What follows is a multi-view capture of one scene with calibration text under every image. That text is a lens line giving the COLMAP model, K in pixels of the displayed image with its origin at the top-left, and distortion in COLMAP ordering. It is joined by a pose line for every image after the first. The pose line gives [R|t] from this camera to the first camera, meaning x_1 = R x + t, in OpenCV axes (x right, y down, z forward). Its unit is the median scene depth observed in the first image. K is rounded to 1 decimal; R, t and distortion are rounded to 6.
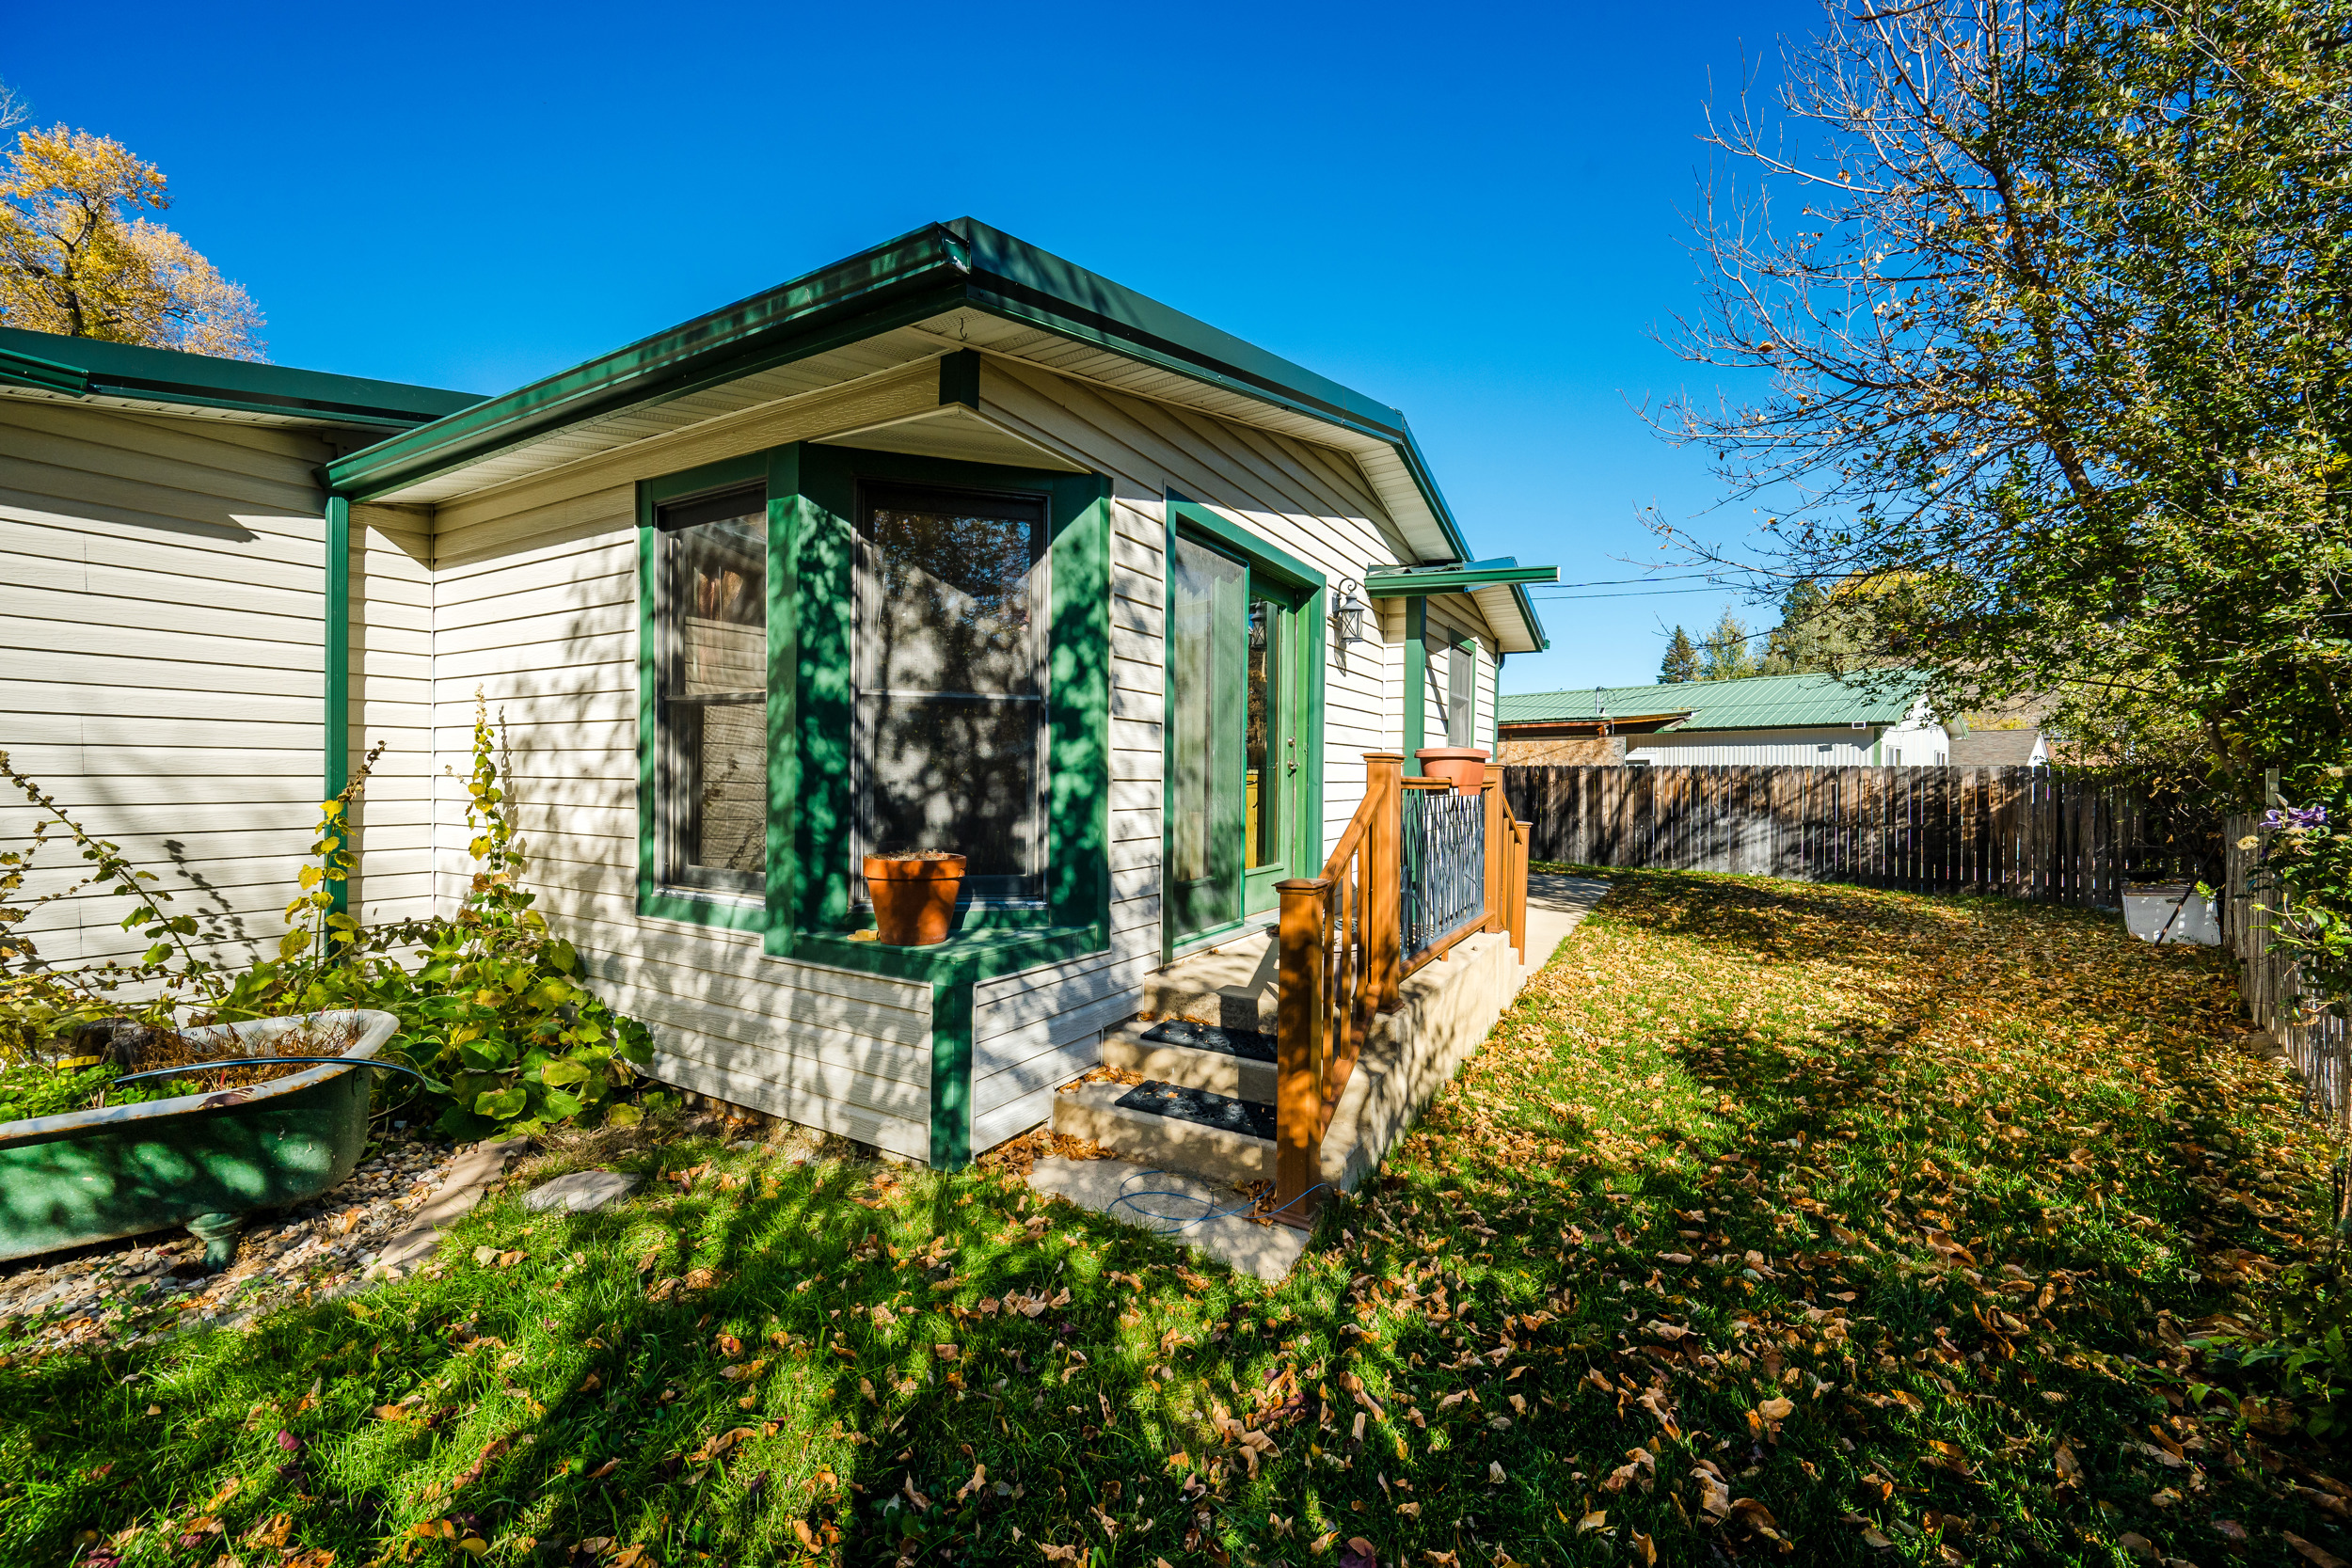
lens RADIAL K [[906.7, 0, 1179.1], [0, 906.7, 789.2], [0, 0, 1]] dist [0.004202, -0.002608]
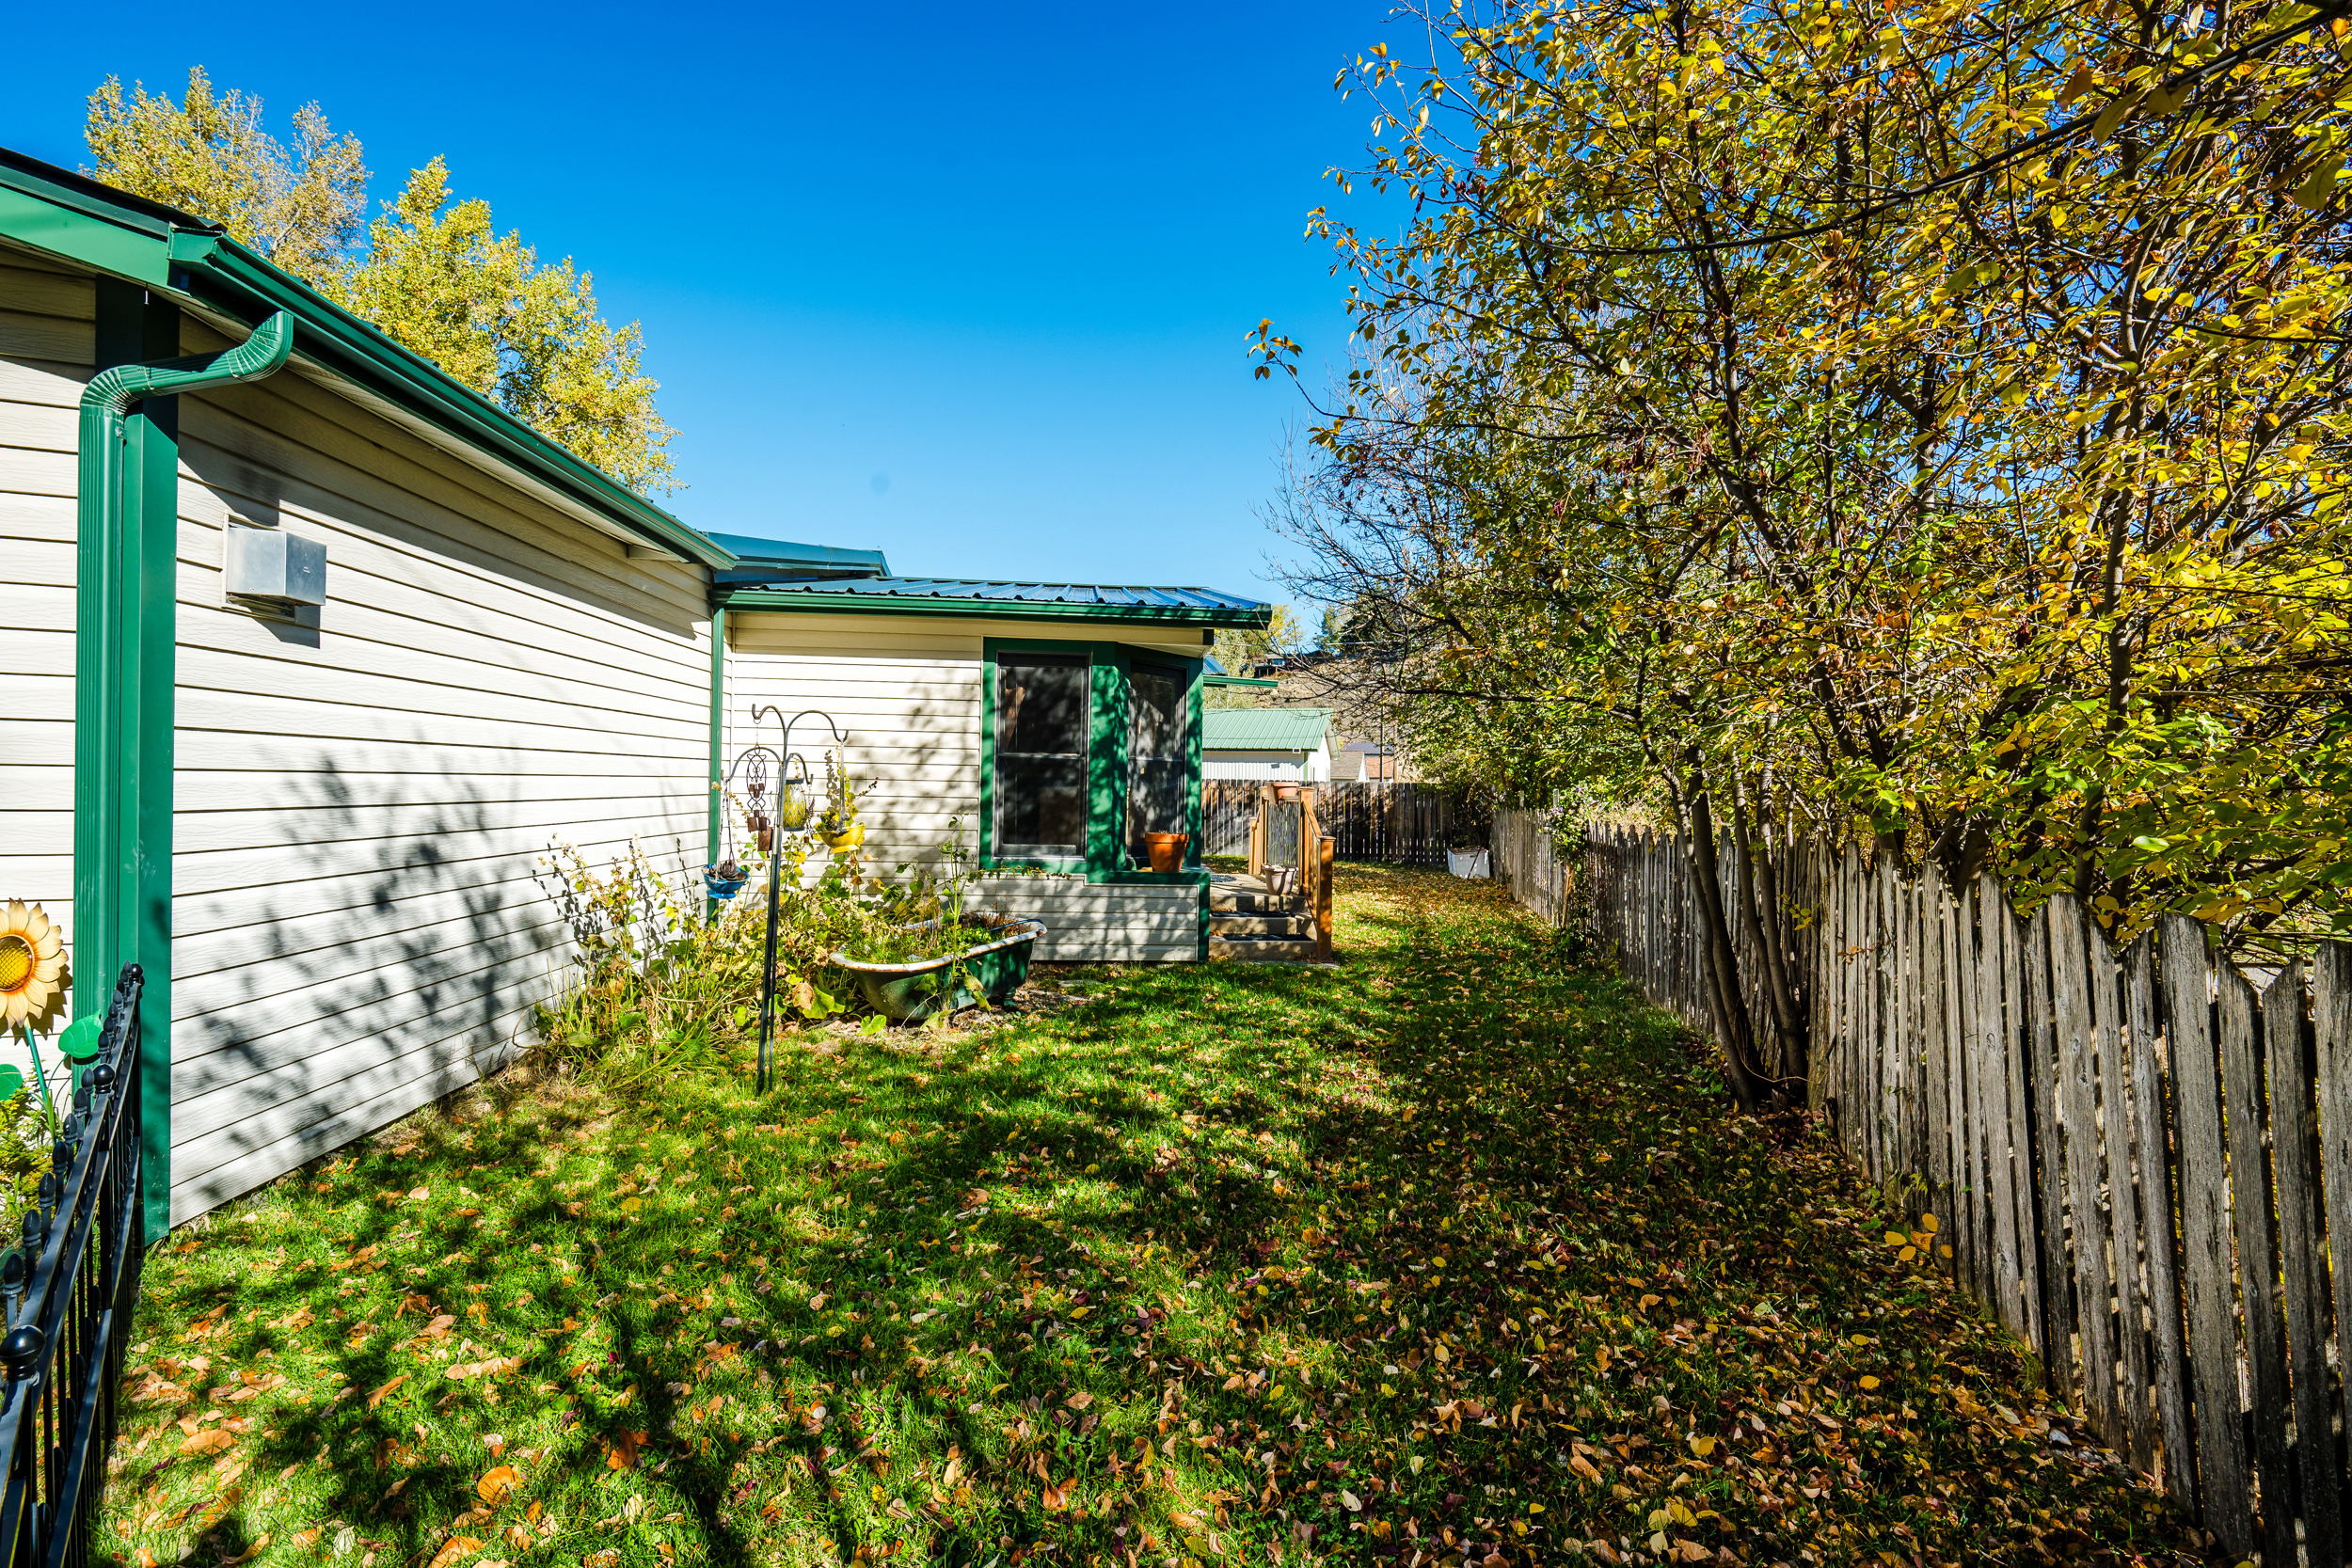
lens RADIAL K [[1047.7, 0, 1180.3], [0, 1047.7, 787.1], [0, 0, 1]] dist [0.003296, -0.001403]
pose [[0.812033, 0.004983, 0.583591, -1.575837], [-0.003177, 0.999986, -0.004118, -0.028149], [-0.583603, 0.001489, 0.812037, -0.996105]]
